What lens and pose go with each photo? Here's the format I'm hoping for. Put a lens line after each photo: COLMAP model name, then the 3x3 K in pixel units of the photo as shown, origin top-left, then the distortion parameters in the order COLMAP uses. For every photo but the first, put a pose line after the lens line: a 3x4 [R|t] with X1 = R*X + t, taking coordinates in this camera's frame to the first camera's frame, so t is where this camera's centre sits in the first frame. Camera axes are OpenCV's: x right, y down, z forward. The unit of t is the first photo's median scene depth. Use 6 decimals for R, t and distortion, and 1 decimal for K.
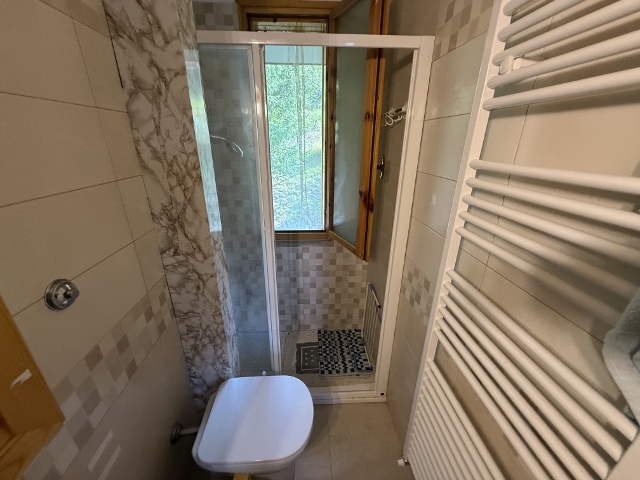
lens RADIAL K [[256.1, 0, 318.1], [0, 256.1, 240.0], [0, 0, 1]] dist [-0.000214, 0.000217]
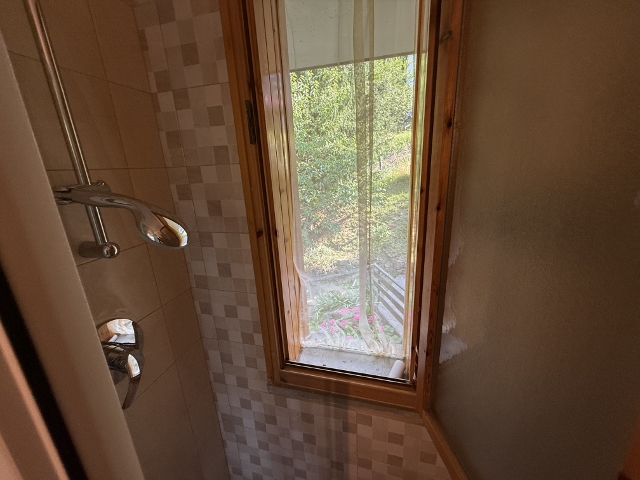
lens RADIAL K [[256.1, 0, 318.1], [0, 256.1, 240.0], [0, 0, 1]] dist [-0.000214, 0.000217]
pose [[0.950965, 0.038699, -0.306867, -0.000238], [-0.066195, 0.994618, -0.079704, -0.306207], [0.302131, 0.096109, 0.948409, 0.697244]]
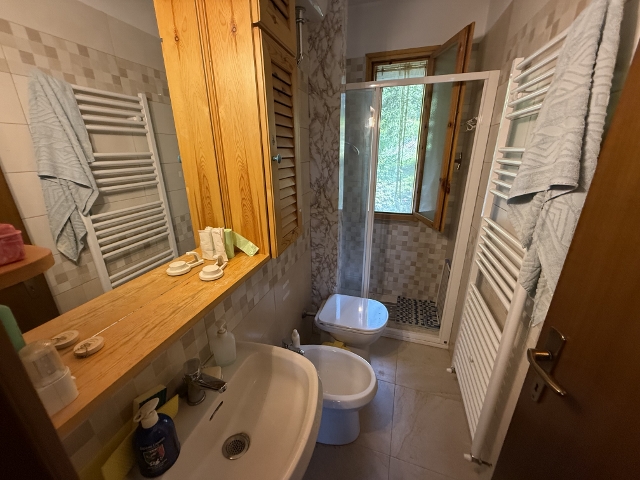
lens RADIAL K [[256.1, 0, 318.1], [0, 256.1, 240.0], [0, 0, 1]] dist [-0.000214, 0.000217]
pose [[0.934029, 0.104034, -0.341712, 0.050697], [-0.116790, 0.993013, -0.016909, 0.224275], [0.337565, 0.055702, 0.939653, -0.469812]]
